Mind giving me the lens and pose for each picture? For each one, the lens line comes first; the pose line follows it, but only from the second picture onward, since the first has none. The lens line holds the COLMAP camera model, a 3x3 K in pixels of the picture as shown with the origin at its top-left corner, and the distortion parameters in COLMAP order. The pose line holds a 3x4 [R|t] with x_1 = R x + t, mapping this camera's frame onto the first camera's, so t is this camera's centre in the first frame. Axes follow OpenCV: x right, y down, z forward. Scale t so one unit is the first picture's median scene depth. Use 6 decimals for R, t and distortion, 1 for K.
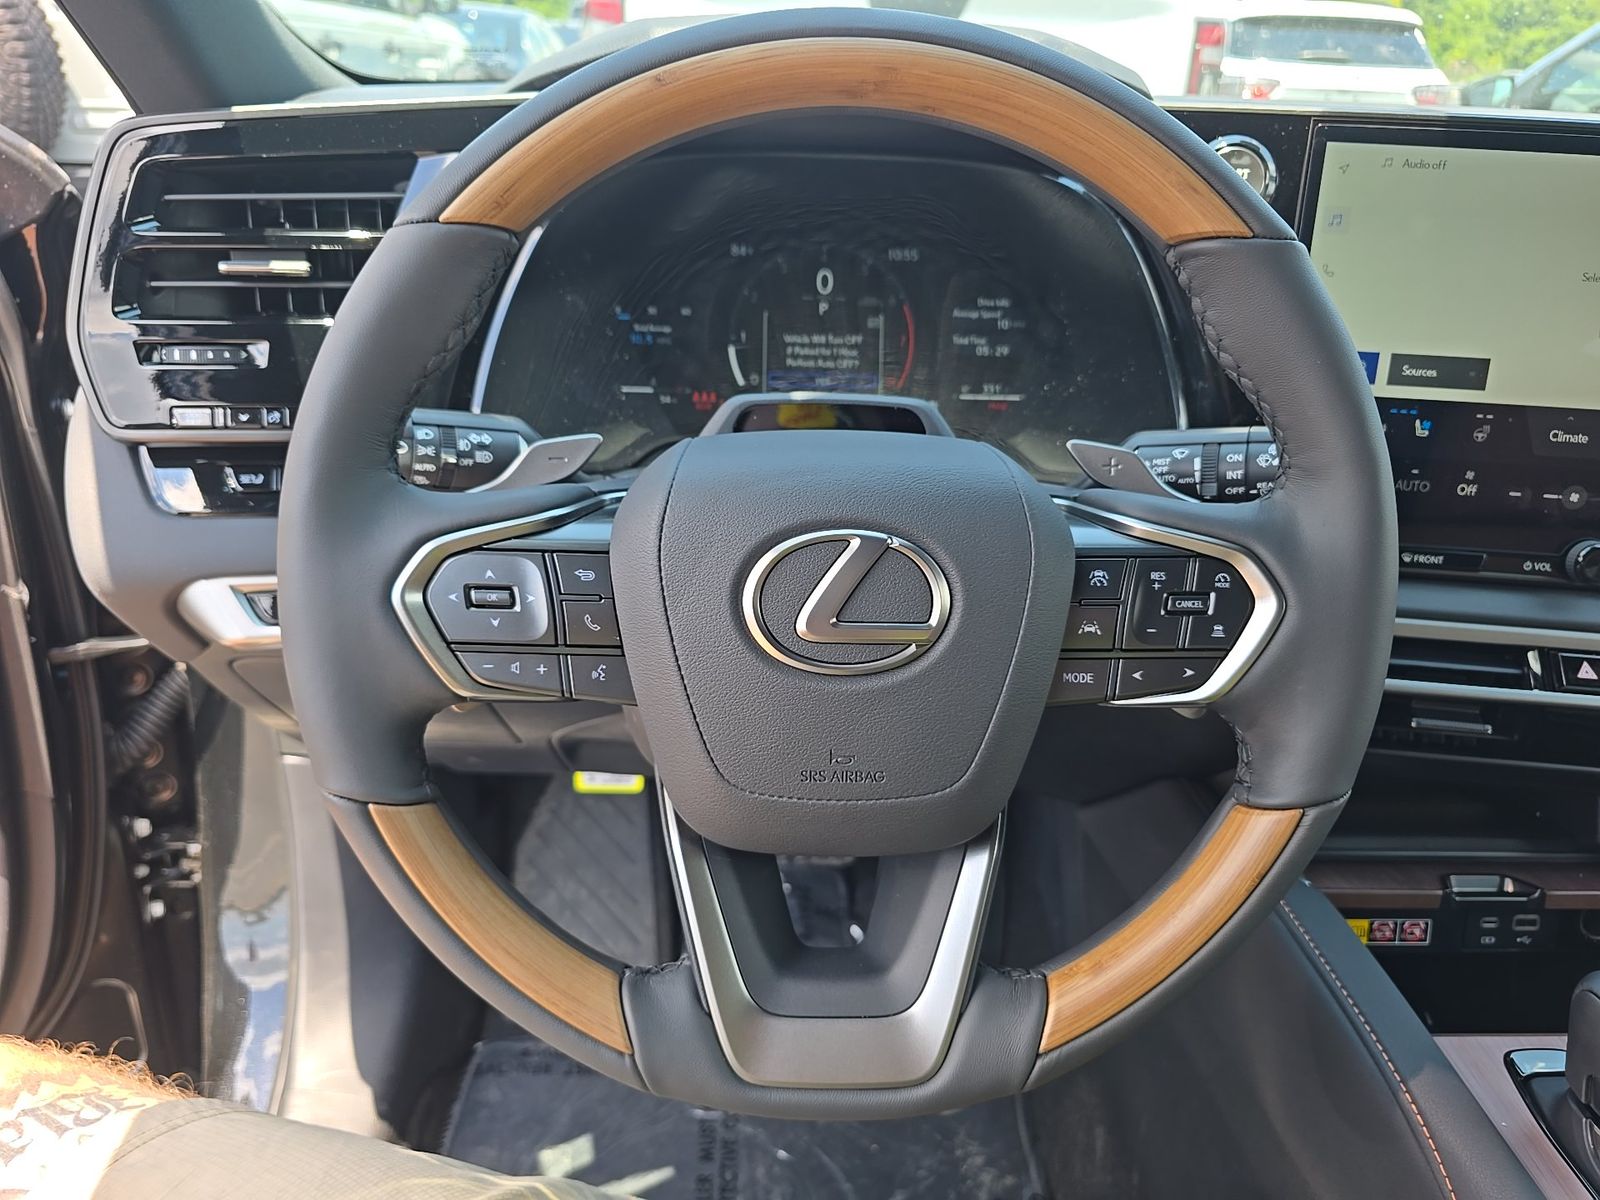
lens RADIAL K [[1082.3, 0, 799.4], [0, 1082.3, 594.9], [0, 0, 1]] dist [0.000180, -0.001117]
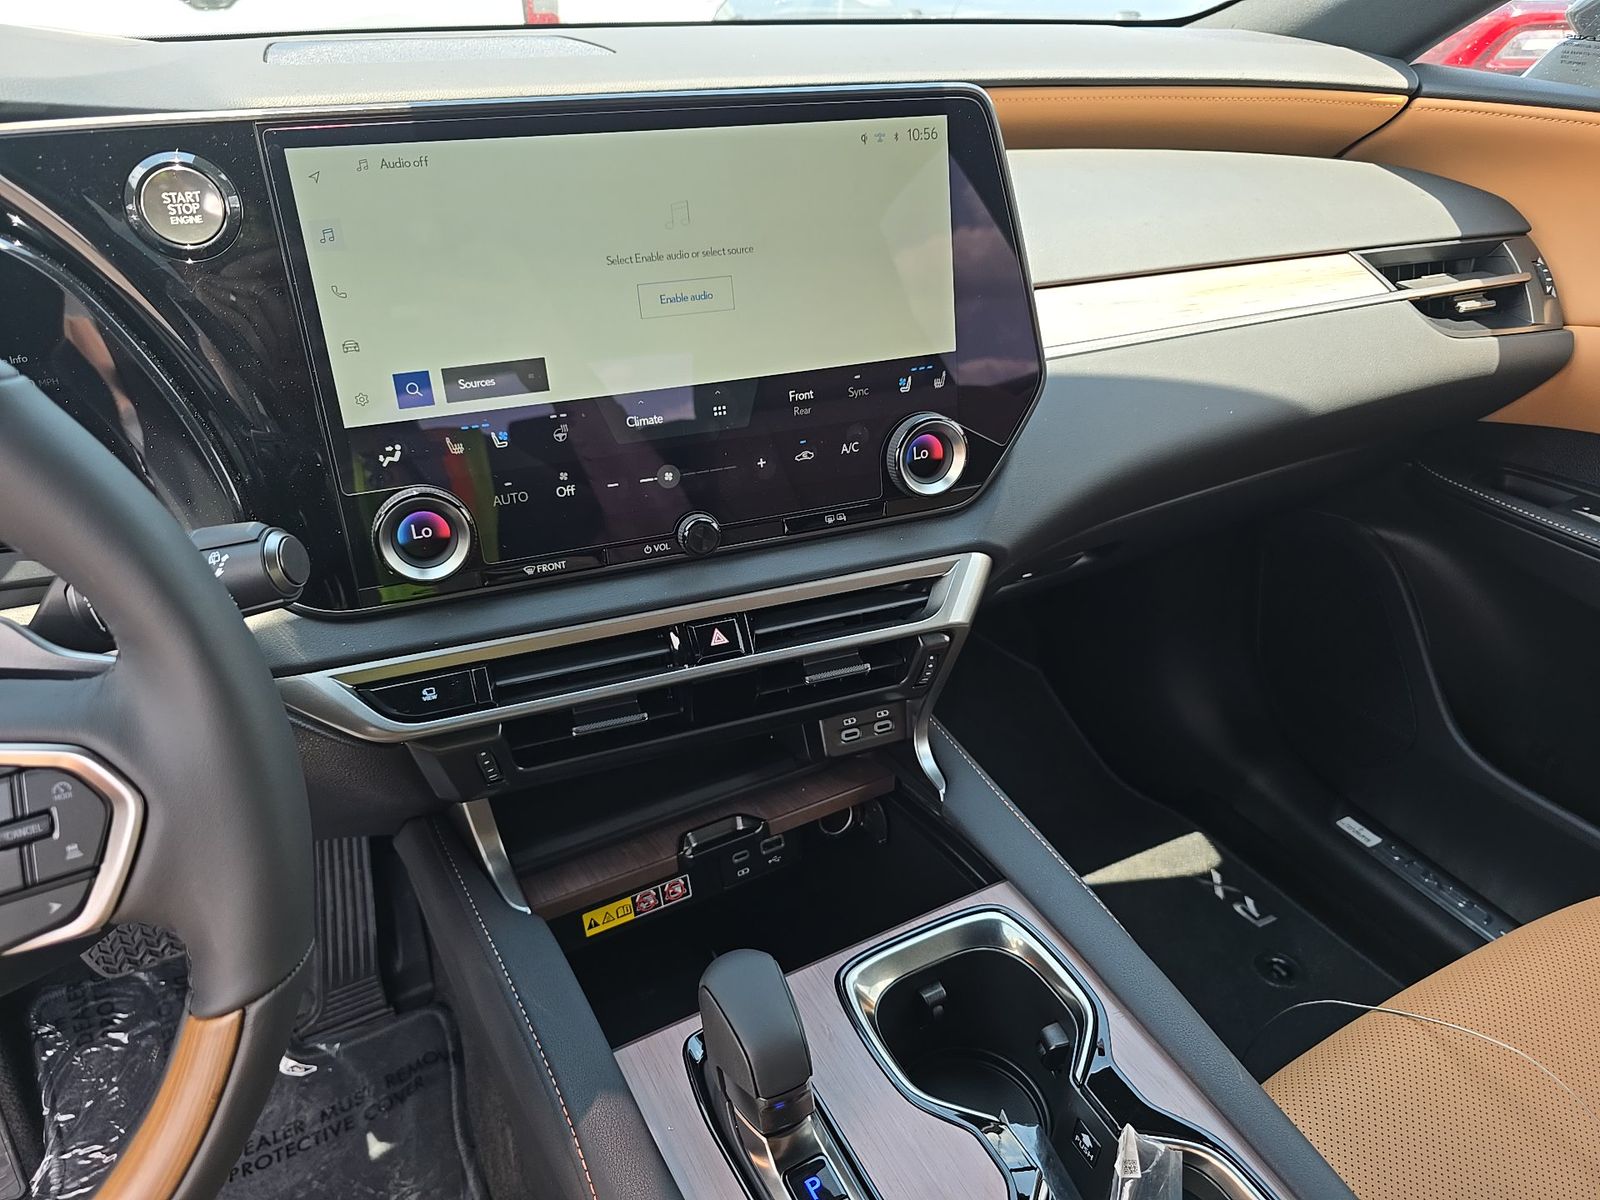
lens RADIAL K [[1082.3, 0, 794.8], [0, 1082.3, 600.9], [0, 0, 1]] dist [0.000180, -0.001117]
pose [[0.891019, -0.257654, 0.373765, 0.413573], [0.215508, 0.964714, 0.151271, -0.105462], [-0.399552, -0.054236, 0.915105, 0.020180]]
